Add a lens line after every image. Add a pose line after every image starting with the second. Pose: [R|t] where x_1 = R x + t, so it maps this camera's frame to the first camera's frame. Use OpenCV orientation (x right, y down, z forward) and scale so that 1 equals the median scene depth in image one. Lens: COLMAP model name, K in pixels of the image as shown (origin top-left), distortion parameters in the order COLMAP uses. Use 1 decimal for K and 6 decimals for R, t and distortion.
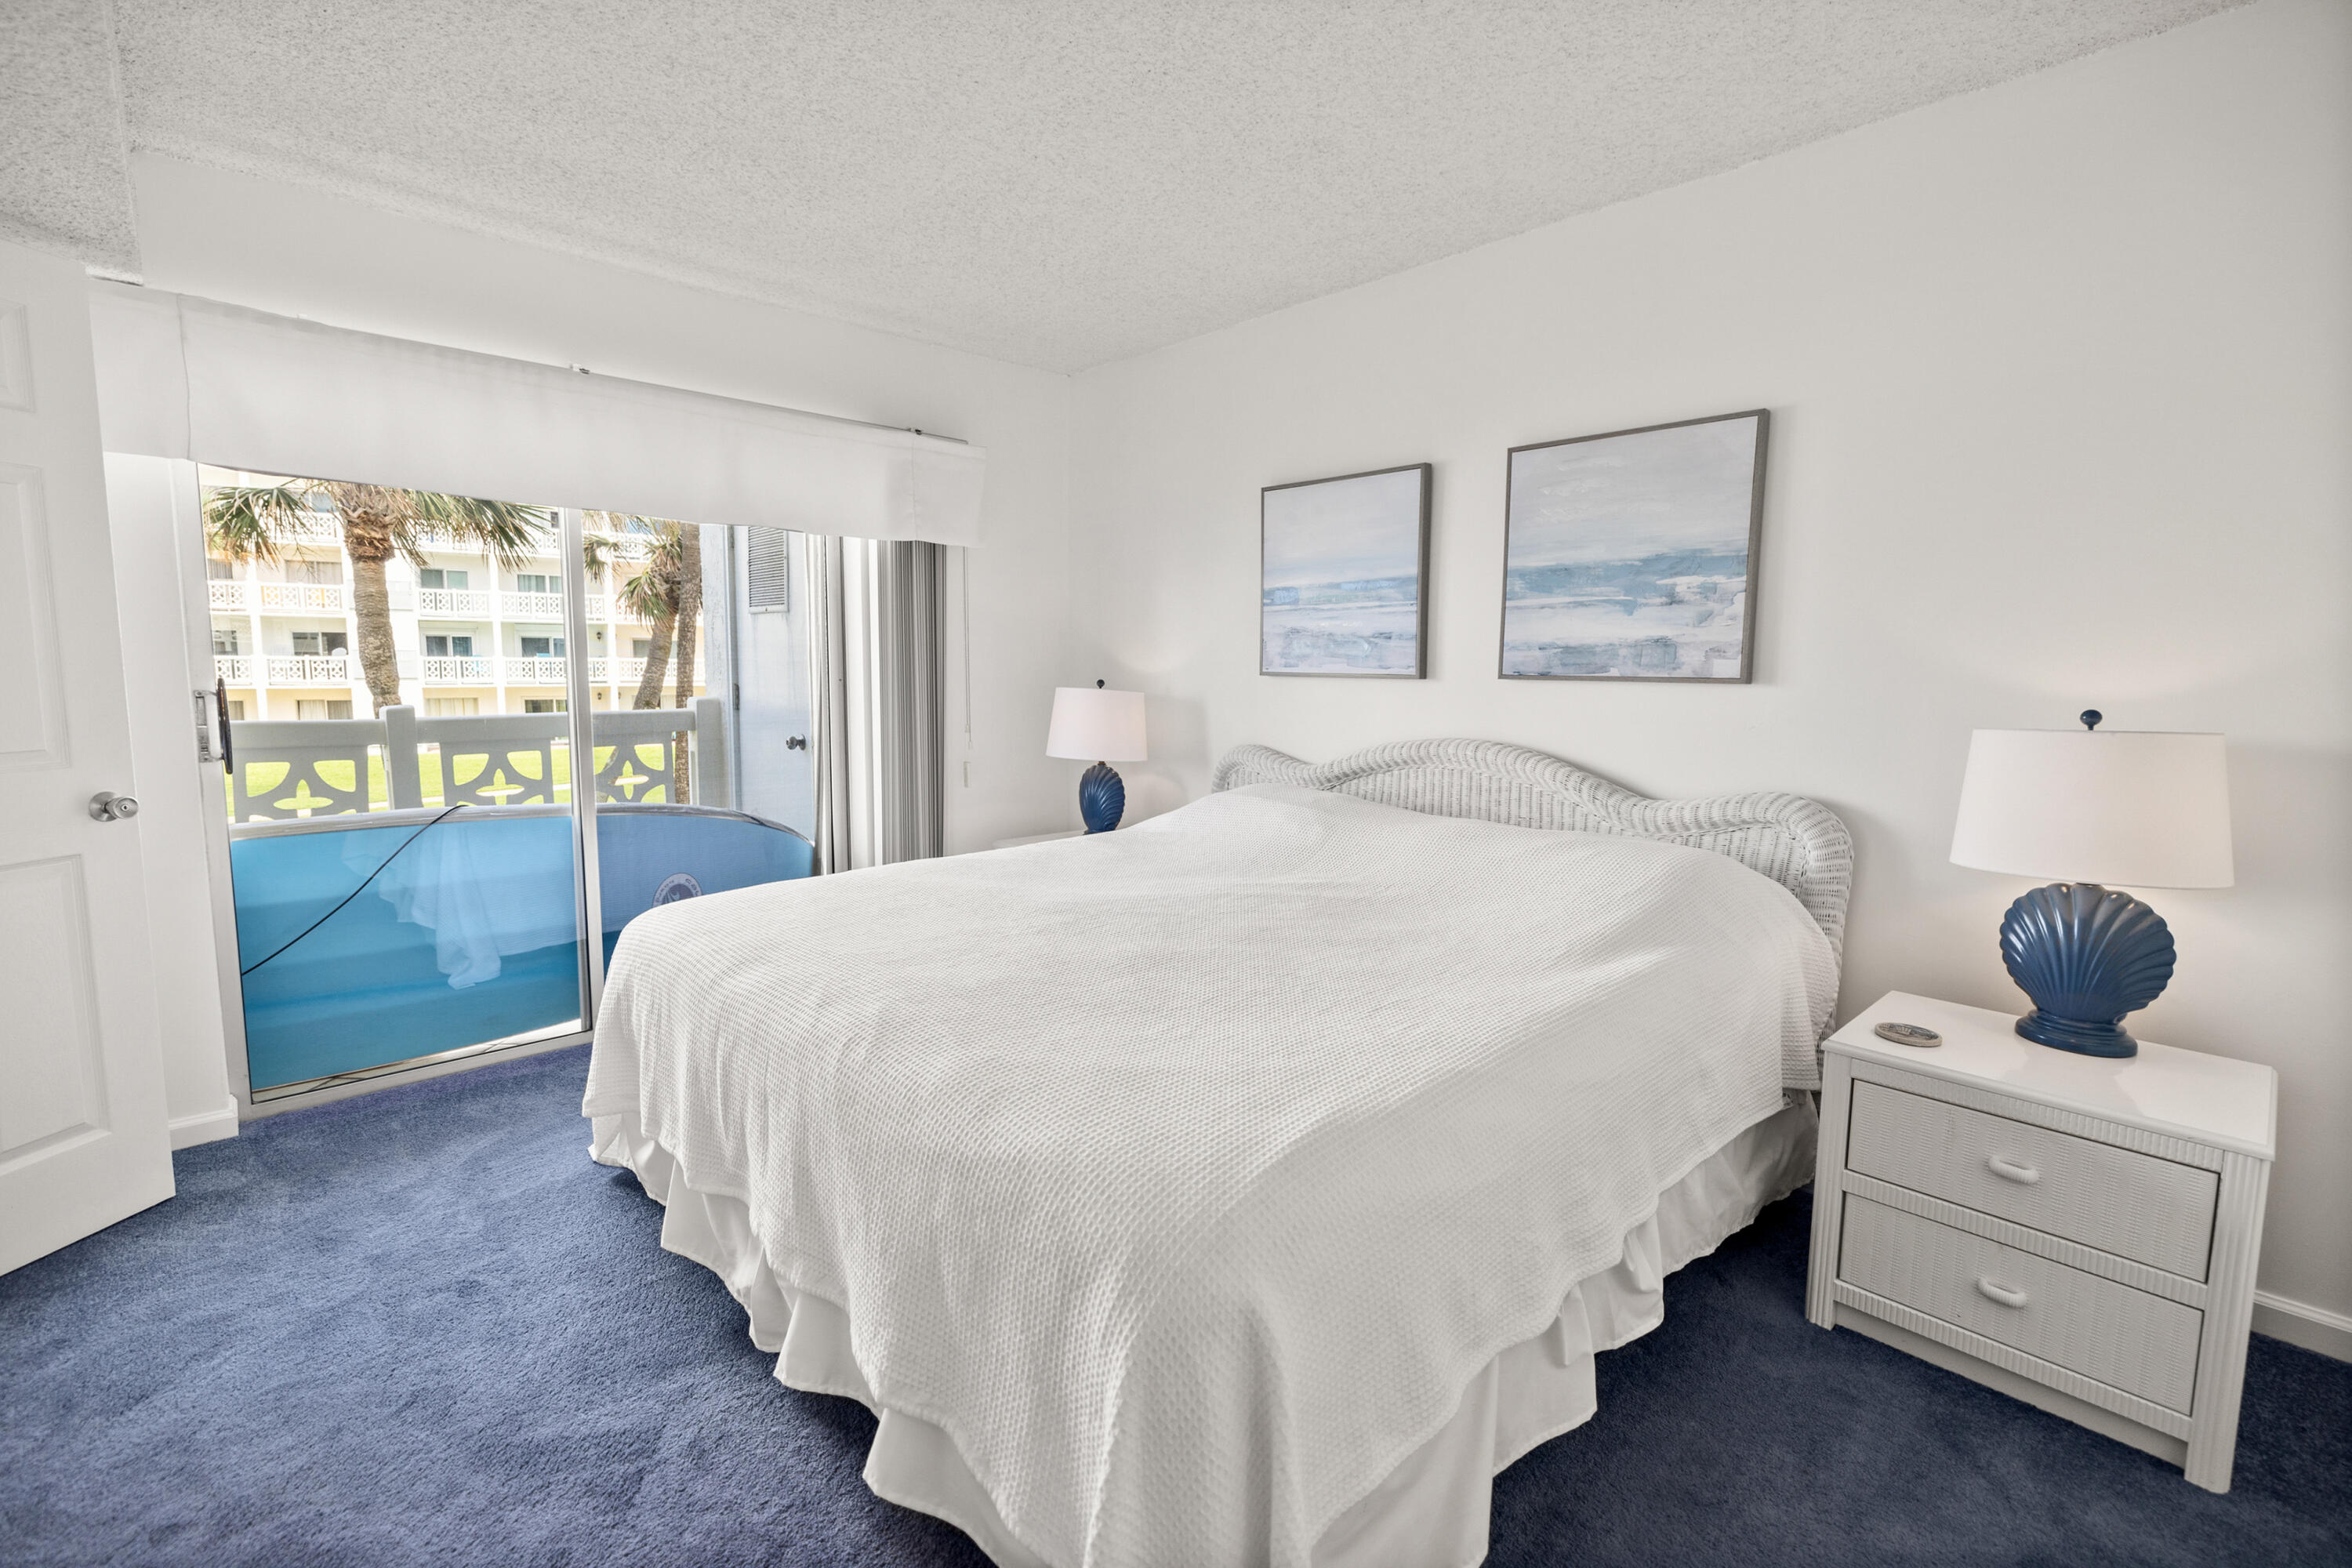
lens RADIAL K [[1027.9, 0, 1158.6], [0, 1027.9, 760.3], [0, 0, 1]] dist [0.001221, 0.000226]
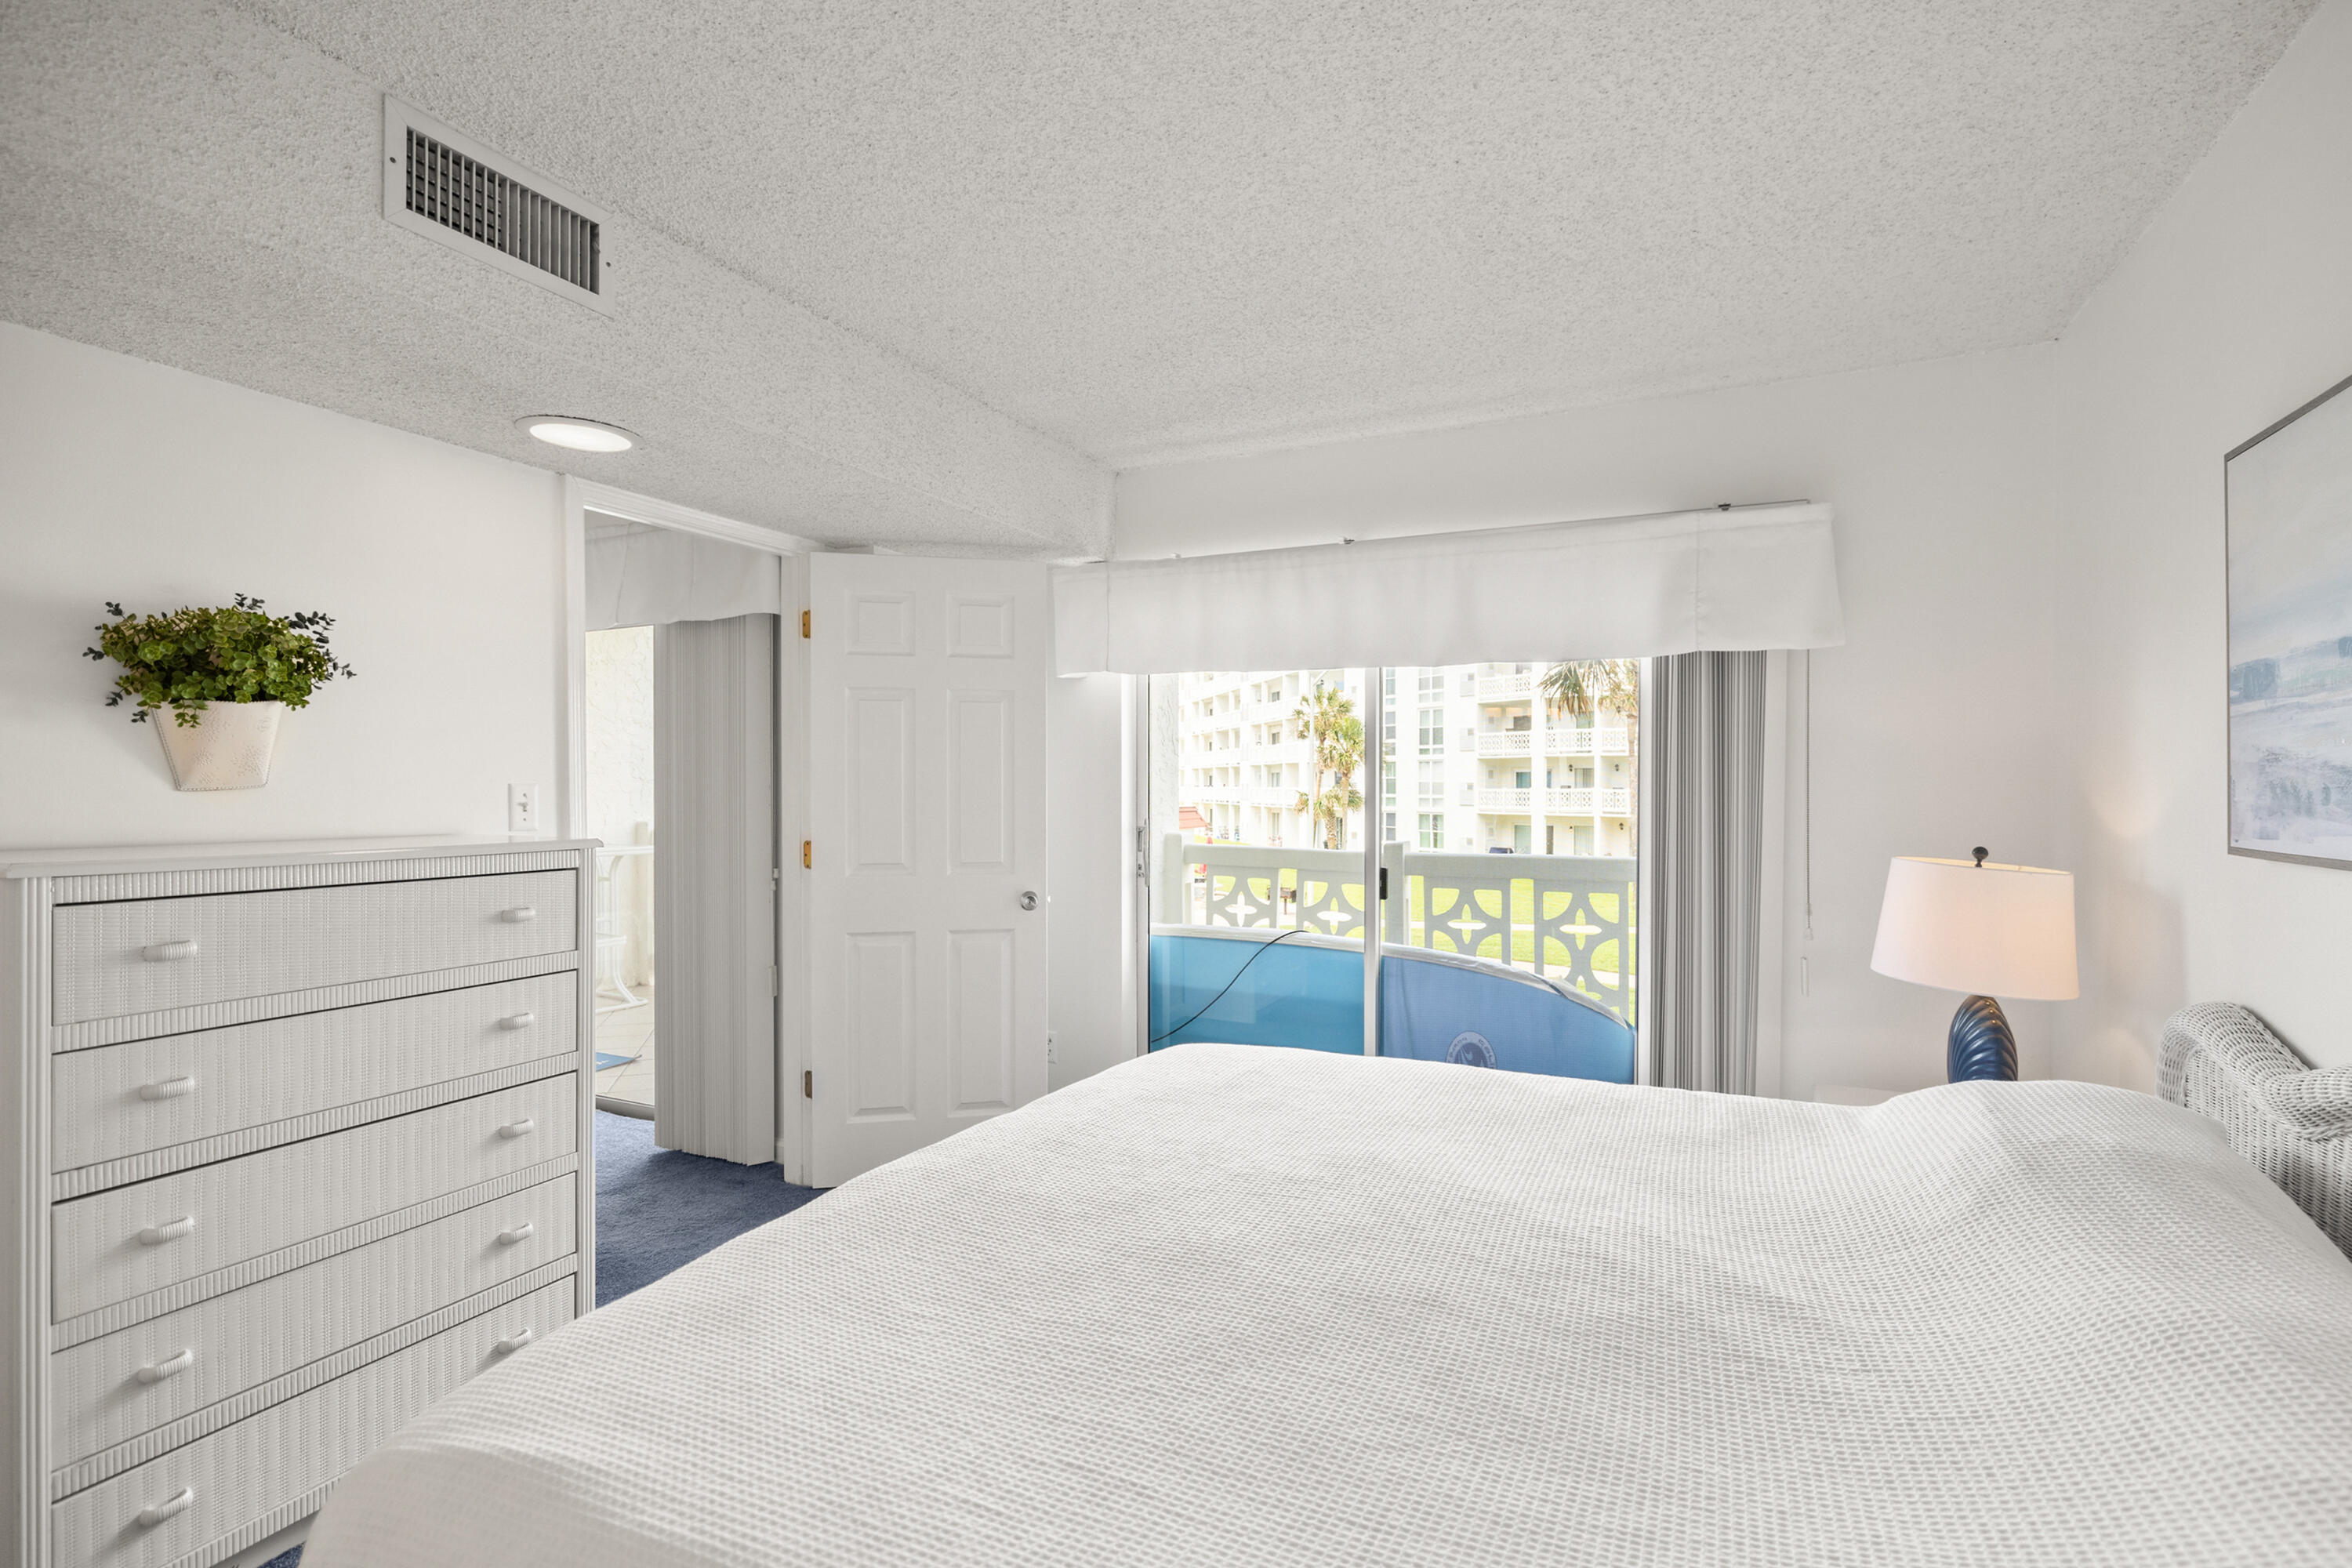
lens RADIAL K [[1079.1, 0, 1176.0], [0, 1079.1, 784.0], [0, 0, 1]] dist [-0.004476, -0.000363]
pose [[0.364321, -0.008657, -0.931233, 0.360587], [-0.090045, 0.994944, -0.044477, -0.047960], [0.926910, 0.100057, 0.361699, 0.373092]]
